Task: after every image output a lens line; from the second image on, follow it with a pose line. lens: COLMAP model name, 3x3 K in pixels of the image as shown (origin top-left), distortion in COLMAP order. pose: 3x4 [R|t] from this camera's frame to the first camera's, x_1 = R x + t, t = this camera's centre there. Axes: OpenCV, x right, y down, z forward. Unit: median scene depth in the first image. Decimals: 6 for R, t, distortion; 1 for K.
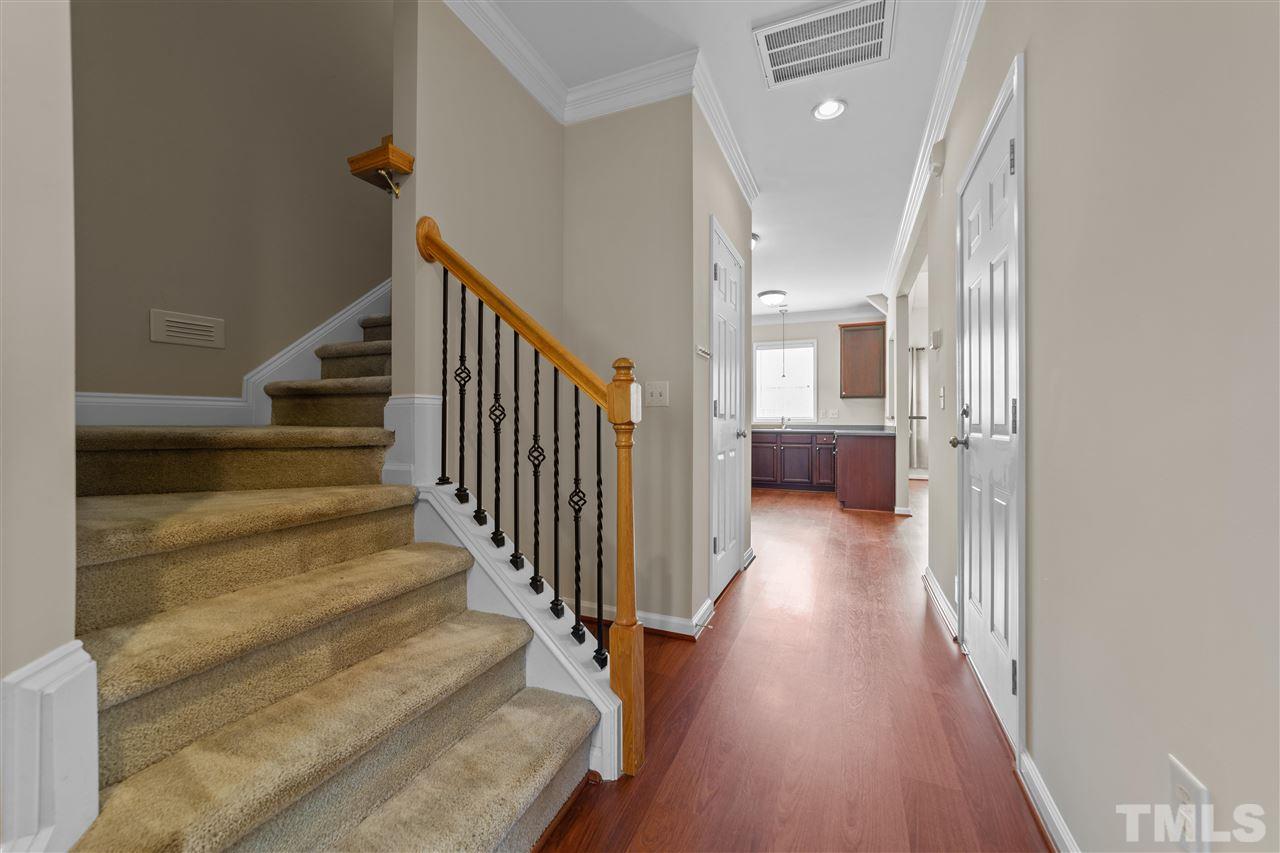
lens RADIAL K [[495.1, 0, 636.1], [0, 495.1, 415.1], [0, 0, 1]] dist [-0.000512, 0.000288]
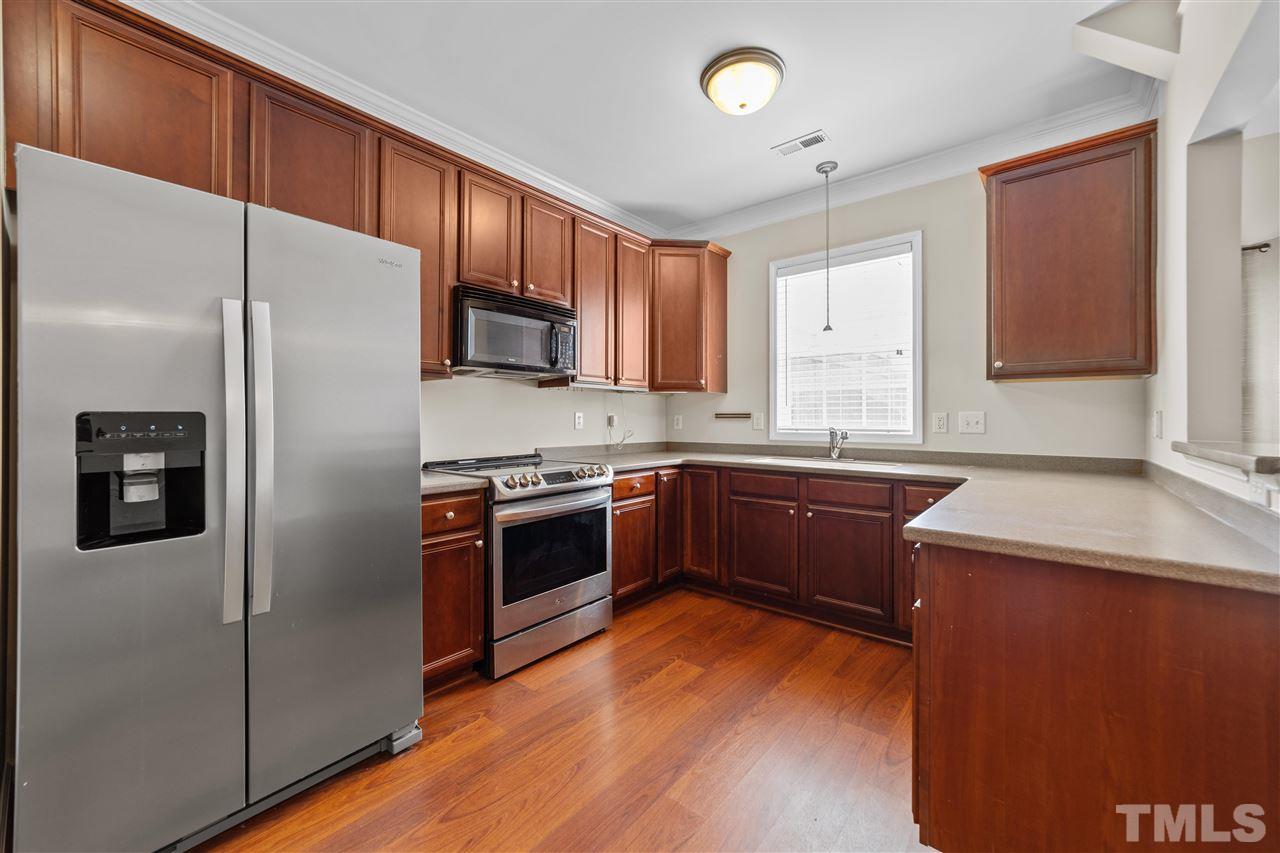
lens RADIAL K [[495.1, 0, 636.1], [0, 495.1, 415.1], [0, 0, 1]] dist [-0.000512, 0.000288]
pose [[0.960209, -0.002672, -0.279269, 0.268903], [0.003931, 0.999984, 0.003946, -0.010970], [0.279254, -0.004886, 0.960205, 0.589131]]
